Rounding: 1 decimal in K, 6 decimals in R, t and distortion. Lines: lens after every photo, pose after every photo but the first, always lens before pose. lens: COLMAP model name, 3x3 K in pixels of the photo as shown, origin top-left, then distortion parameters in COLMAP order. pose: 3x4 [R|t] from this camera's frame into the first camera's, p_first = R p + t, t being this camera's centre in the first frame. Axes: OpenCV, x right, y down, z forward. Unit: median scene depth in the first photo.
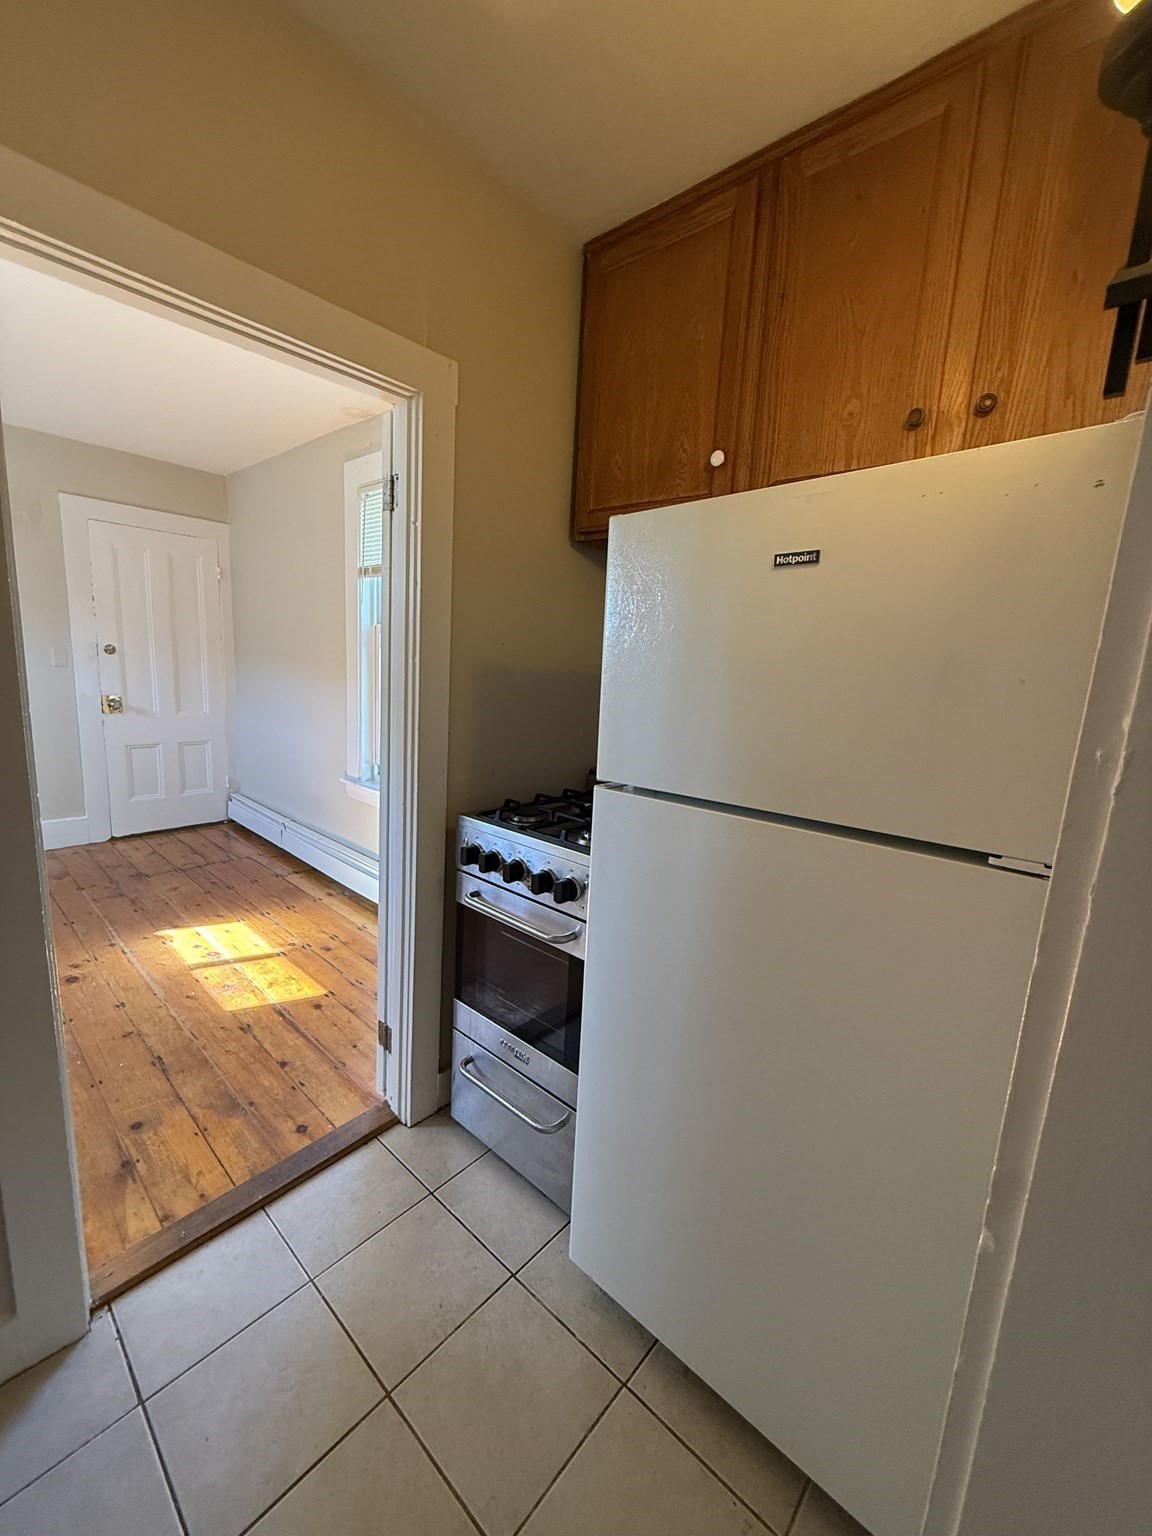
lens RADIAL K [[611.1, 0, 580.7], [0, 611.1, 763.7], [0, 0, 1]] dist [-0.000588, -0.000279]
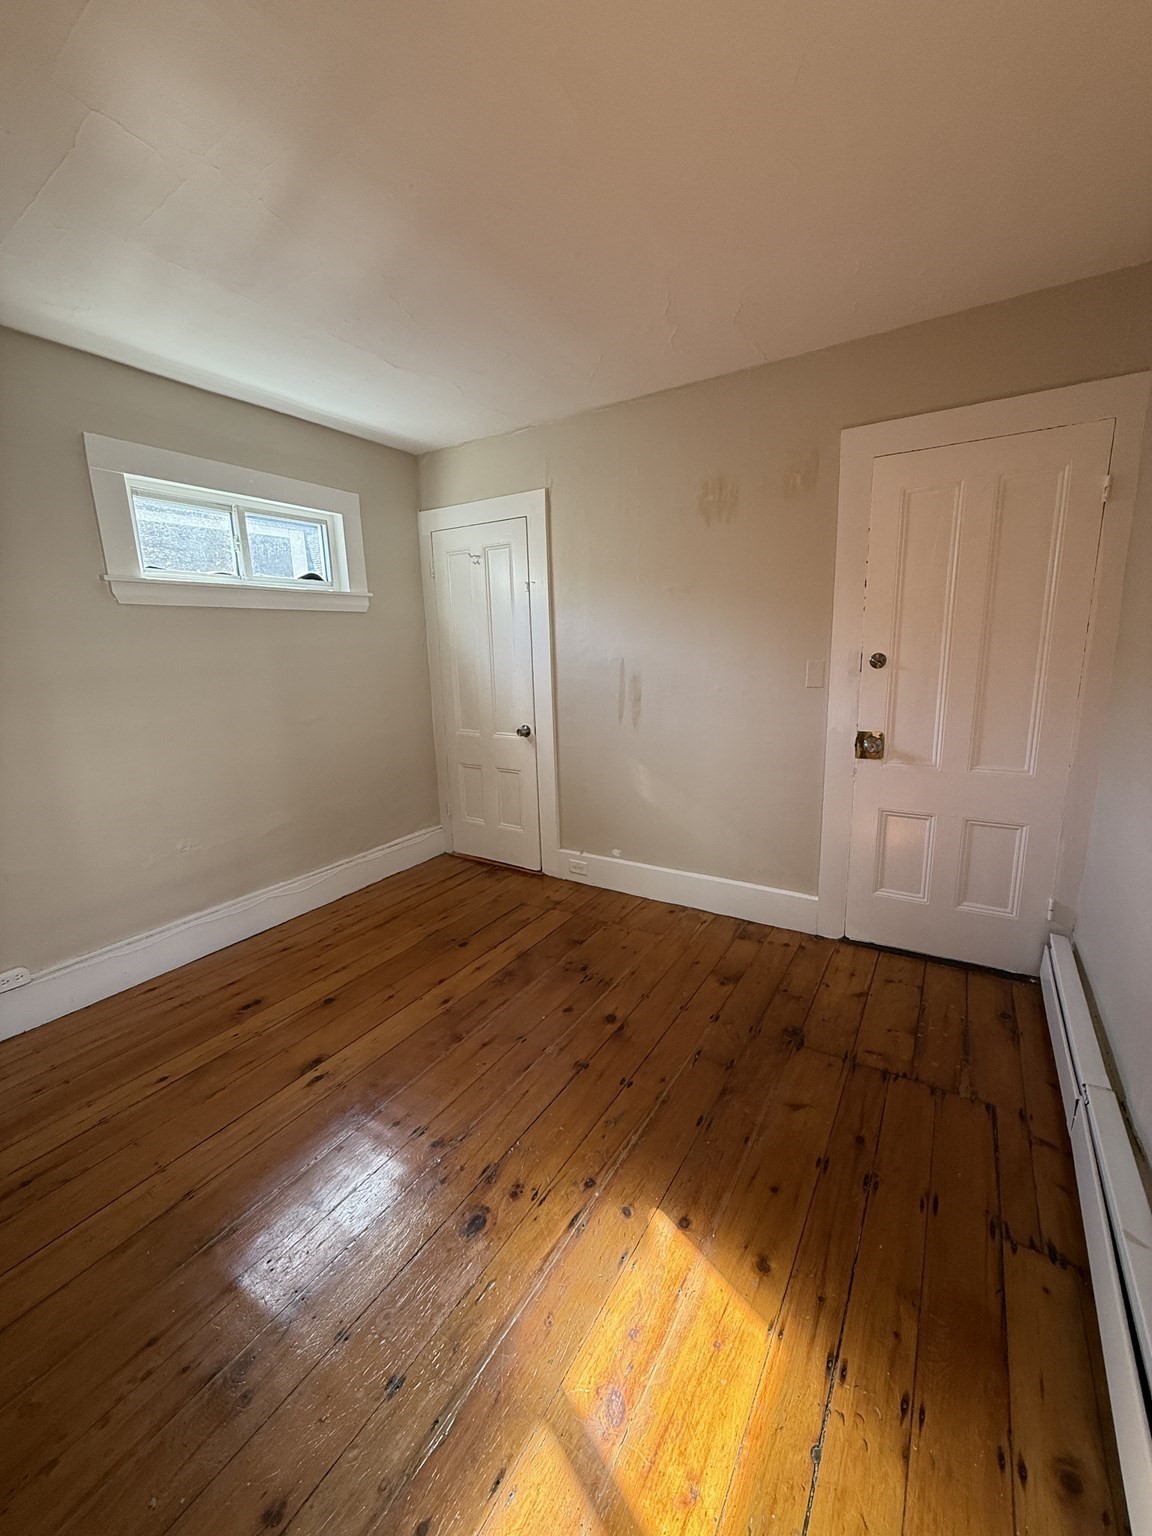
lens RADIAL K [[611.1, 0, 580.7], [0, 611.1, 763.7], [0, 0, 1]] dist [-0.000588, -0.000279]
pose [[0.158705, 0.127805, -0.979019, -0.191015], [-0.135160, 0.985064, 0.106684, -0.111322], [0.978031, 0.115393, 0.173608, 0.626729]]
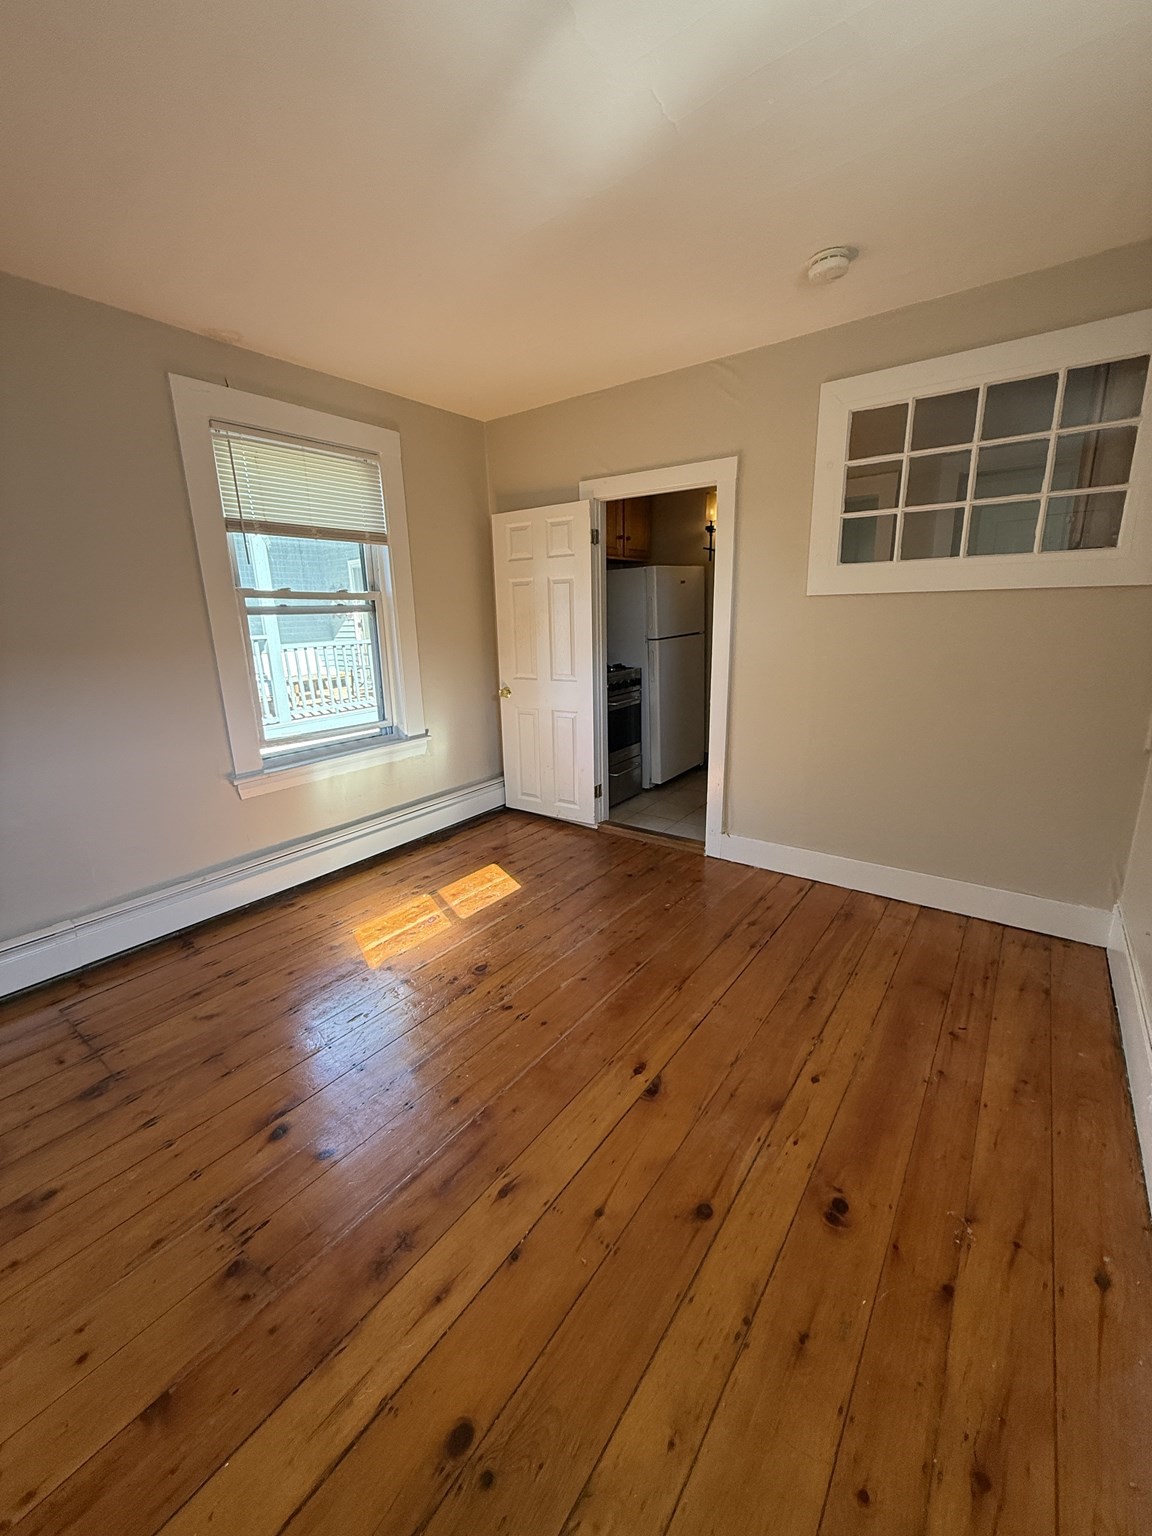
lens RADIAL K [[611.1, 0, 580.7], [0, 611.1, 763.7], [0, 0, 1]] dist [-0.000588, -0.000279]
pose [[-0.088586, -0.298473, 0.950298, -1.108601], [0.193868, 0.930637, 0.310370, -0.145424], [-0.977020, 0.211727, -0.024577, 0.531305]]
